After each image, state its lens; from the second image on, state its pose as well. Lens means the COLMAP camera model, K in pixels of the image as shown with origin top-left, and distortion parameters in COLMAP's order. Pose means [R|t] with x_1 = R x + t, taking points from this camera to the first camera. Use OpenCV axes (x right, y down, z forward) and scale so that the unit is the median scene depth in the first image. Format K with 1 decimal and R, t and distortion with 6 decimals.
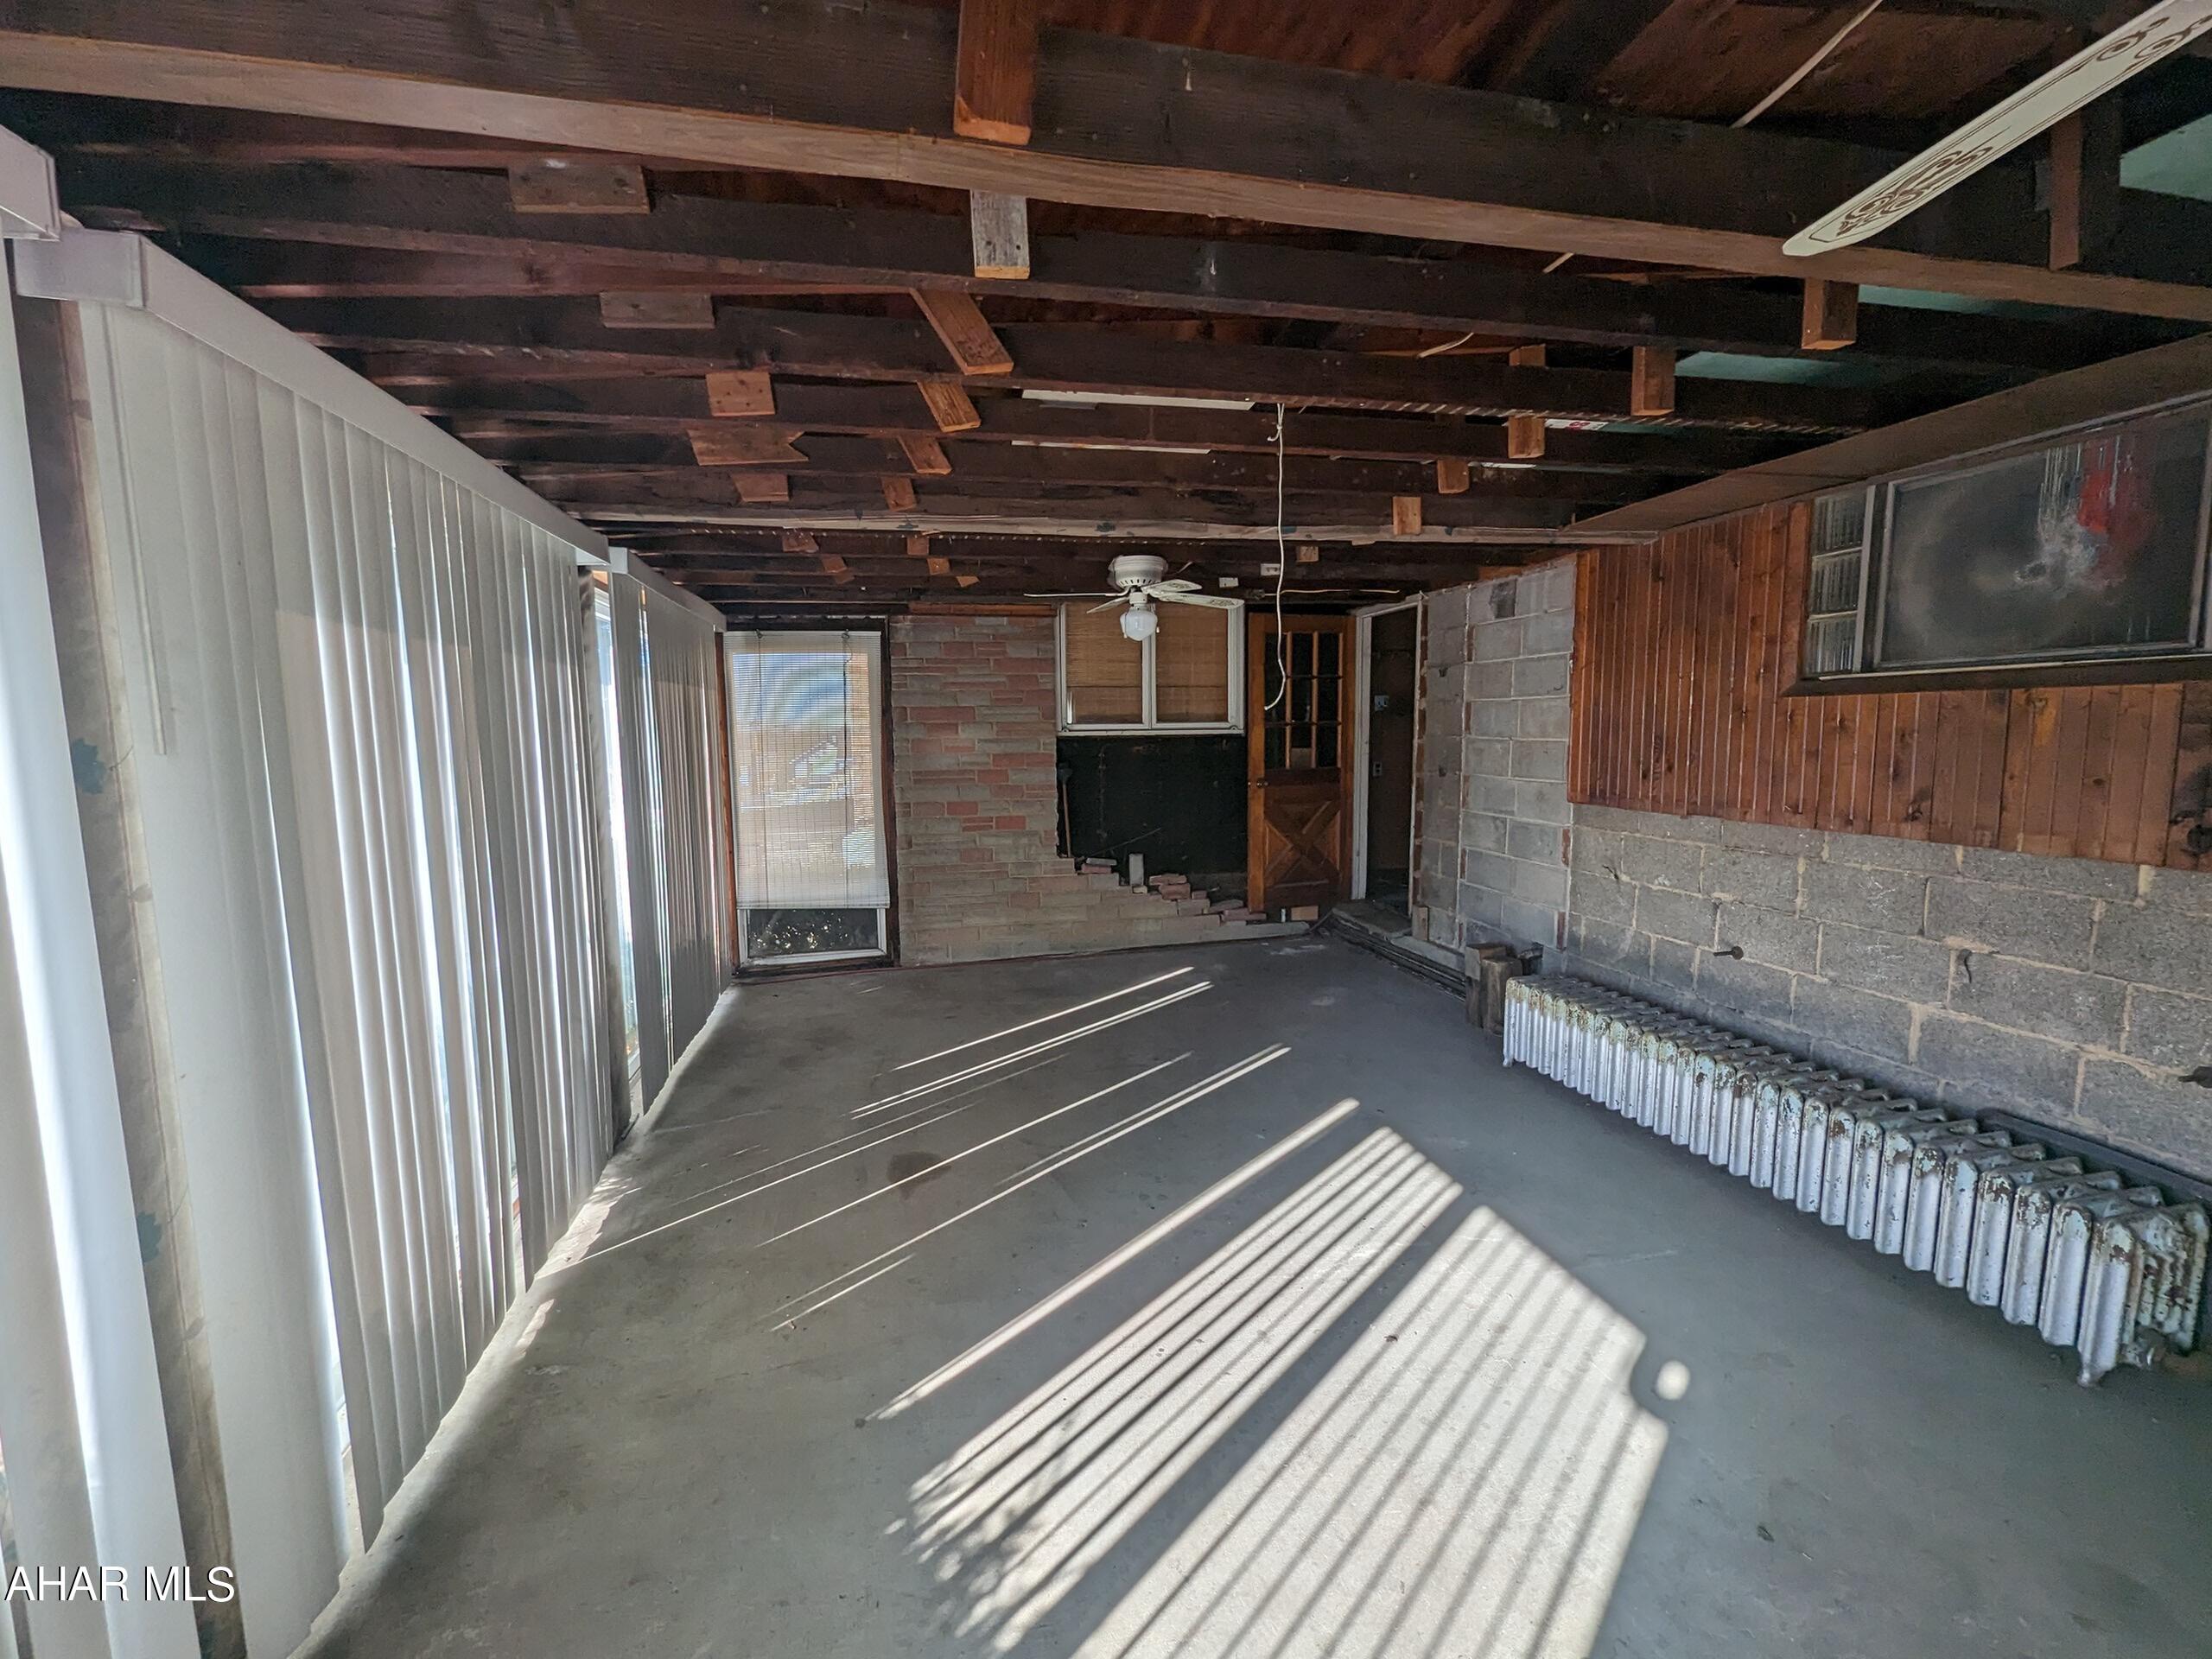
lens RADIAL K [[911.8, 0, 1103.2], [0, 911.8, 830.3], [0, 0, 1]] dist [-0.001305, -0.000598]
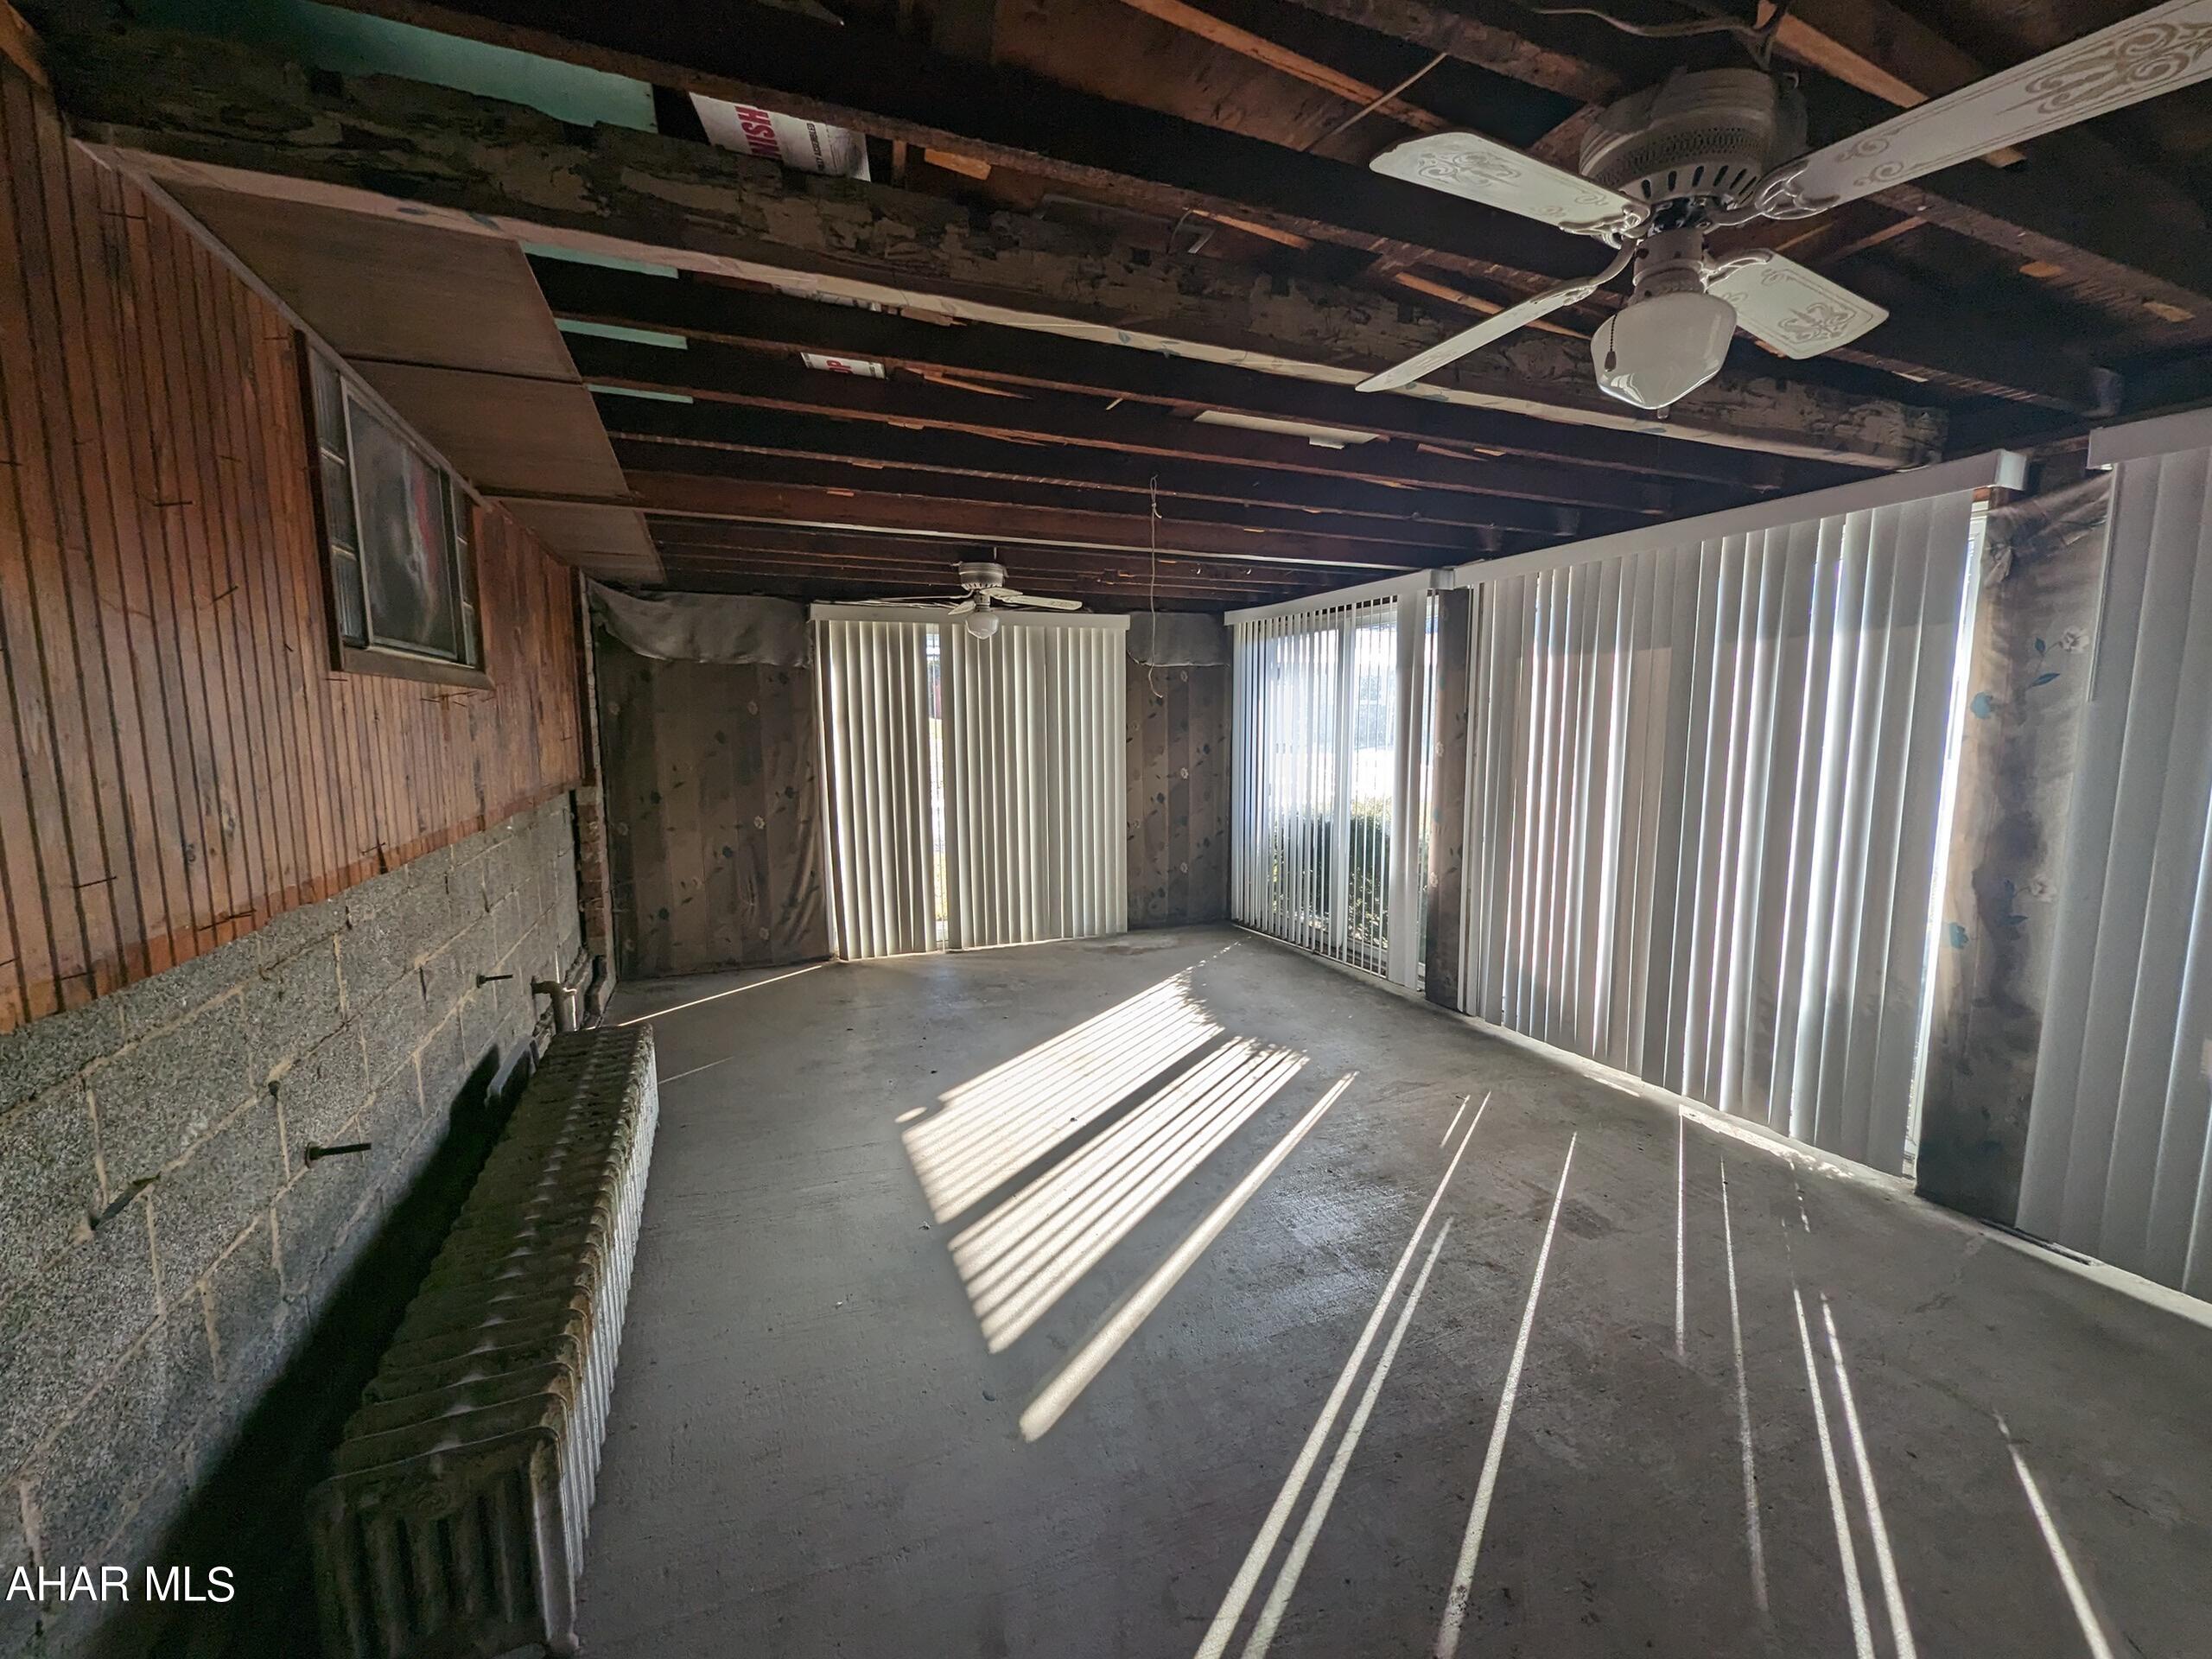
lens RADIAL K [[911.8, 0, 1108.6], [0, 911.8, 833.1], [0, 0, 1]] dist [-0.001305, -0.000598]
pose [[-0.984583, 0.038430, -0.170646, 0.463129], [-0.001832, 0.973248, 0.229751, -0.230787], [0.174911, 0.226521, -0.958172, 2.167683]]
